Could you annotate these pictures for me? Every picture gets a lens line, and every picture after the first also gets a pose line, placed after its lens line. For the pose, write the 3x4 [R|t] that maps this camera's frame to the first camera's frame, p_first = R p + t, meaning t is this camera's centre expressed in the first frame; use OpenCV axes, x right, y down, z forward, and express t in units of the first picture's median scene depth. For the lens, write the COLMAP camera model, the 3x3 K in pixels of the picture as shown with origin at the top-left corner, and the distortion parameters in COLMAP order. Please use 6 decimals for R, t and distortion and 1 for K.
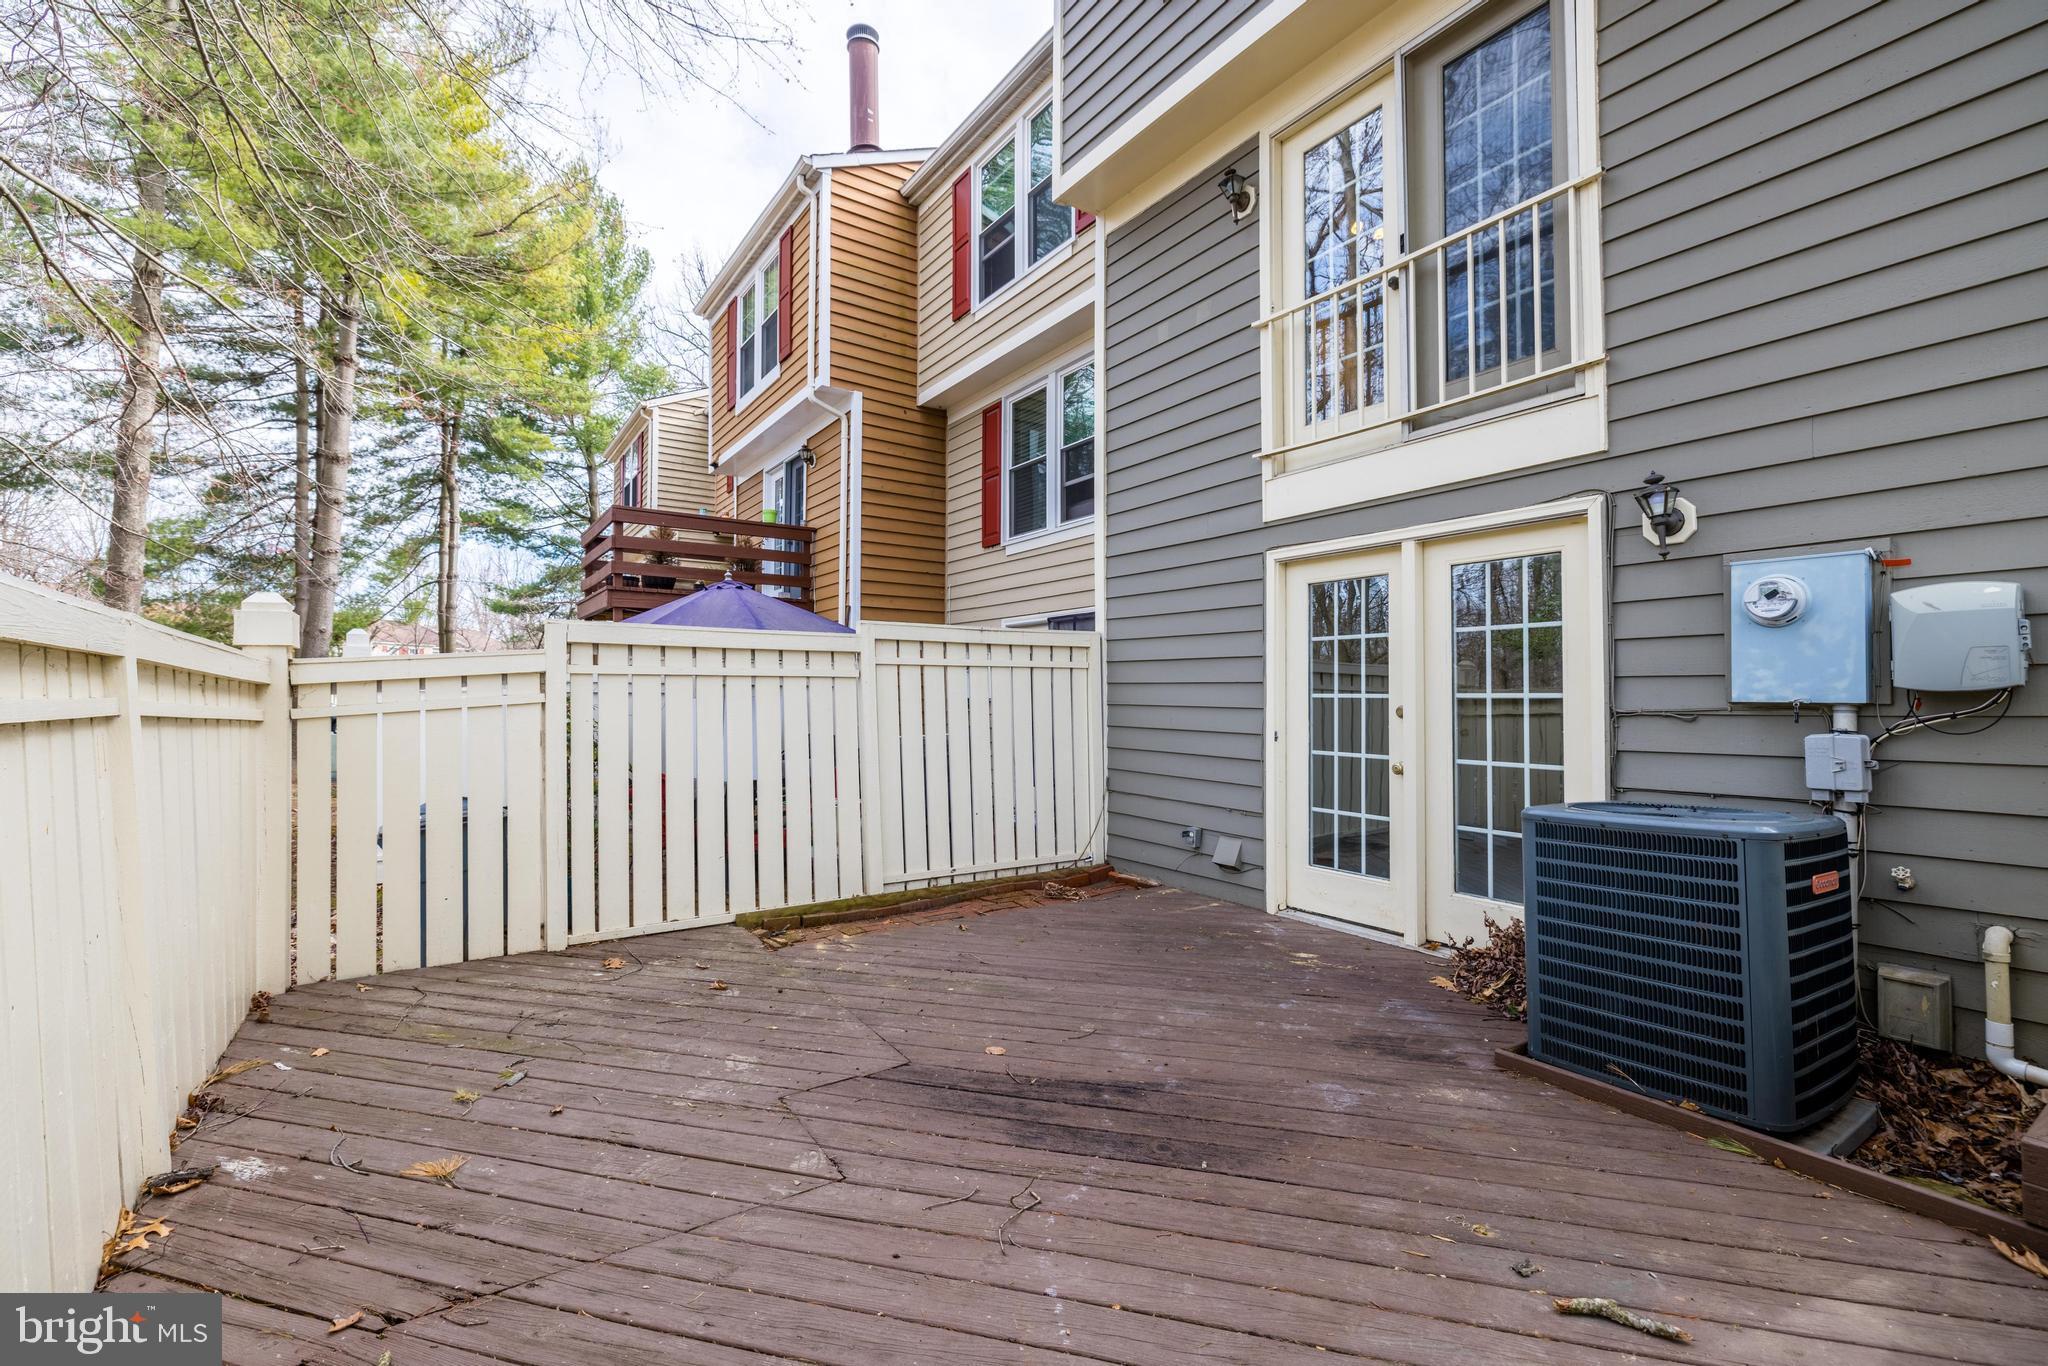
lens RADIAL K [[855.3, 0, 1024.0], [0, 855.3, 683.0], [0, 0, 1]] dist [0.001188, 0.000029]
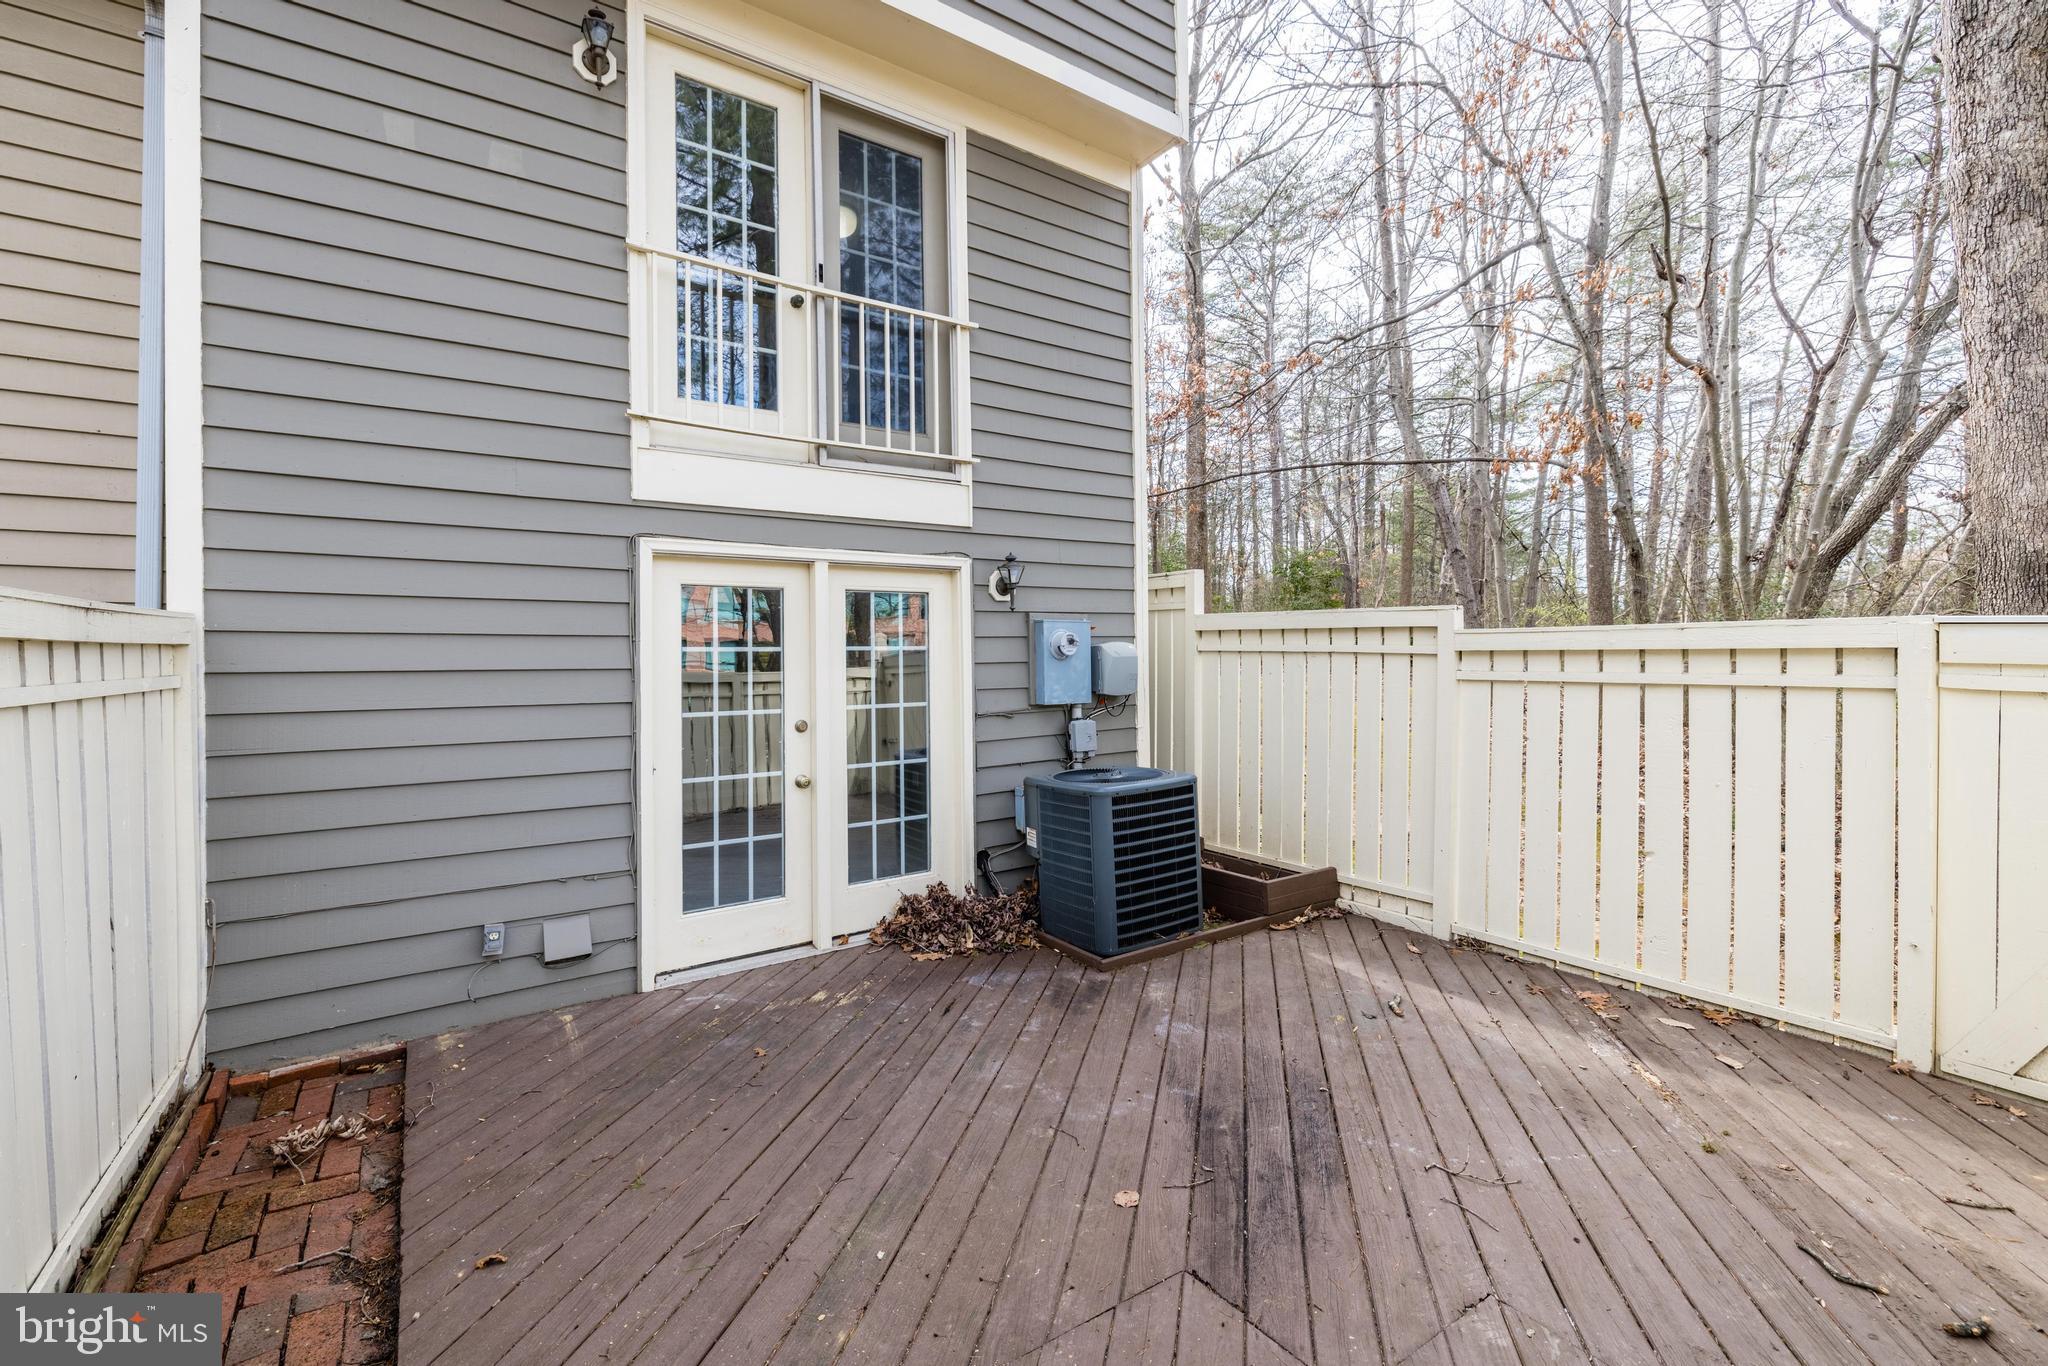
lens RADIAL K [[860.3, 0, 975.2], [0, 860.3, 648.8], [0, 0, 1]] dist [-0.000797, -0.000503]
pose [[0.030508, 0.000023, 0.999535, -0.667155], [-0.004147, 0.999991, 0.000104, -0.068642], [-0.999526, -0.004148, 0.030508, 0.882713]]
